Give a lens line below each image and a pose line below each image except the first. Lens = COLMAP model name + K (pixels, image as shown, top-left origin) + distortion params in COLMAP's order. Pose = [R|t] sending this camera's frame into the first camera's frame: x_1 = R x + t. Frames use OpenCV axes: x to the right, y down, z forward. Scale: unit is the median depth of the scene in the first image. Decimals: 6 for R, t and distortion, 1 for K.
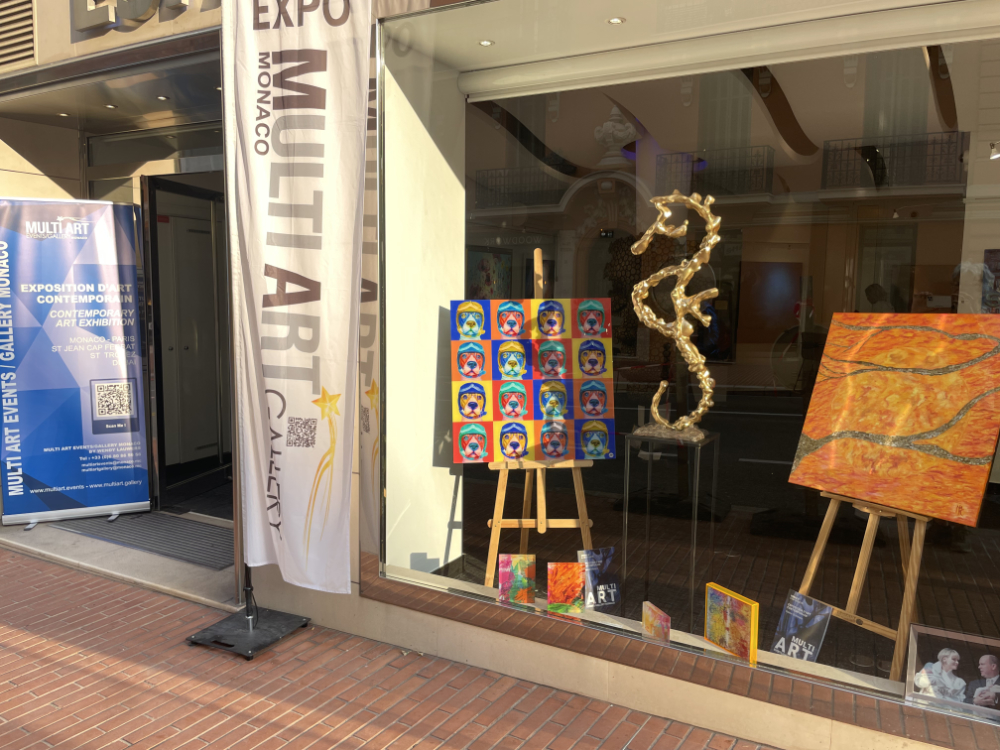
lens RADIAL K [[772.4, 0, 500.0], [0, 772.4, 375.0], [0, 0, 1]] dist [0.100479, -0.142233]
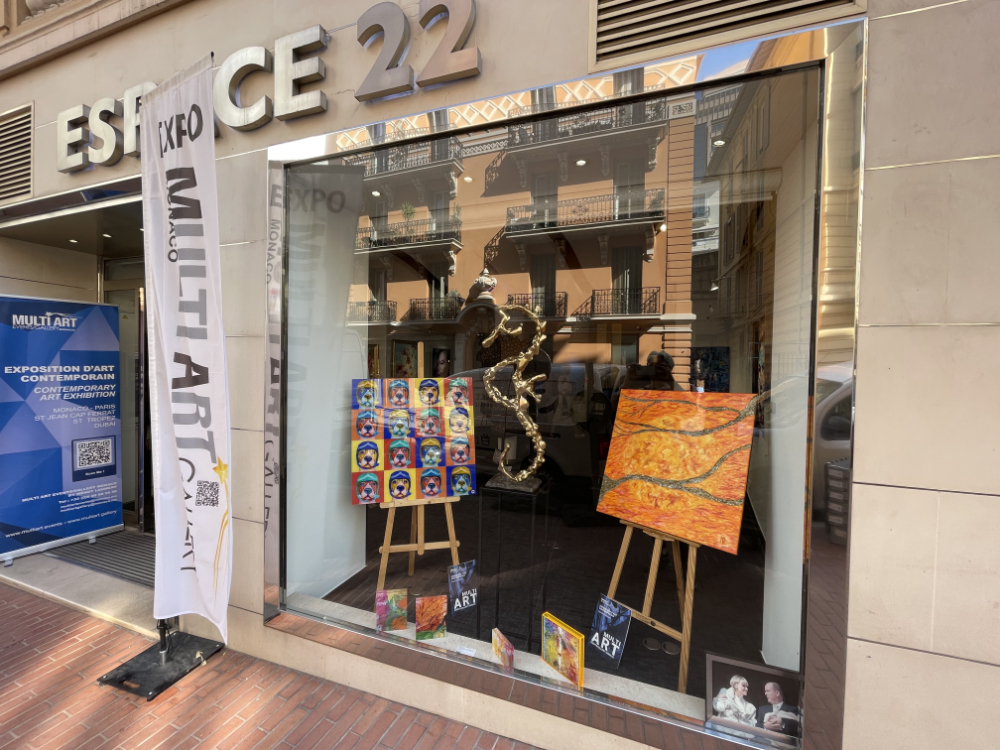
lens RADIAL K [[407.0, 0, 500.0], [0, 407.0, 375.0], [0, 0, 1]] dist [-0.000553, -0.000055]
pose [[0.985496, -0.000494, 0.169699, 0.079955], [0.014699, 0.996486, -0.082463, -0.049681], [-0.169062, 0.083761, 0.982040, 0.311402]]
